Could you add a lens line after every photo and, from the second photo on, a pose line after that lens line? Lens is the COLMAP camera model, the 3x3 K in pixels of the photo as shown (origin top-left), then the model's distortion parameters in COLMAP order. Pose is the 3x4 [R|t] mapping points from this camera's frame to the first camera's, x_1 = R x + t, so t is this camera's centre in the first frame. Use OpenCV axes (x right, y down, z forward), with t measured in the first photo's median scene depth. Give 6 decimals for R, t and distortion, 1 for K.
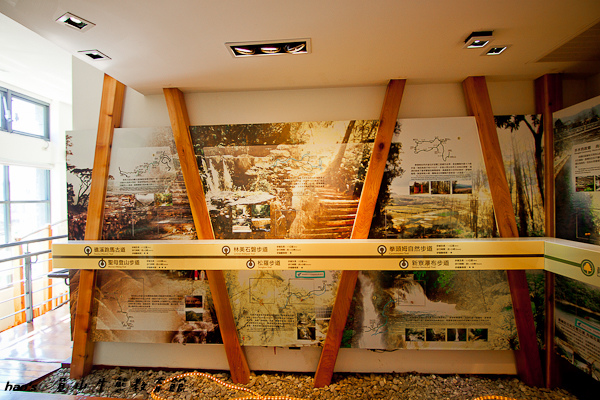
lens RADIAL K [[302.7, 0, 300.0], [0, 302.7, 200.0], [0, 0, 1]] dist [-0.001851, -0.017543]
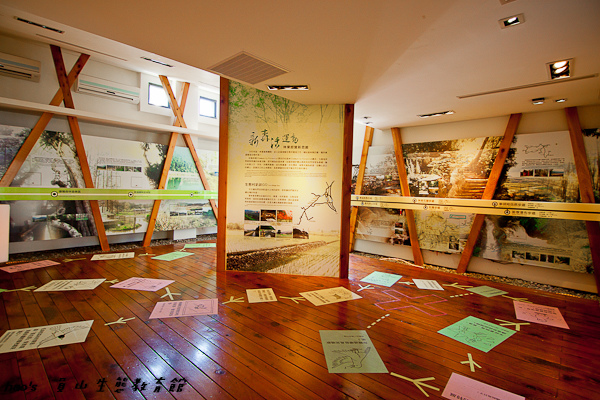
lens RADIAL K [[302.7, 0, 300.0], [0, 302.7, 200.0], [0, 0, 1]] dist [-0.001851, -0.017543]
pose [[0.783808, 0.058086, -0.618281, 0.444650], [-0.046163, 0.998311, 0.035267, 0.116346], [0.619285, 0.000899, 0.785166, -1.200234]]
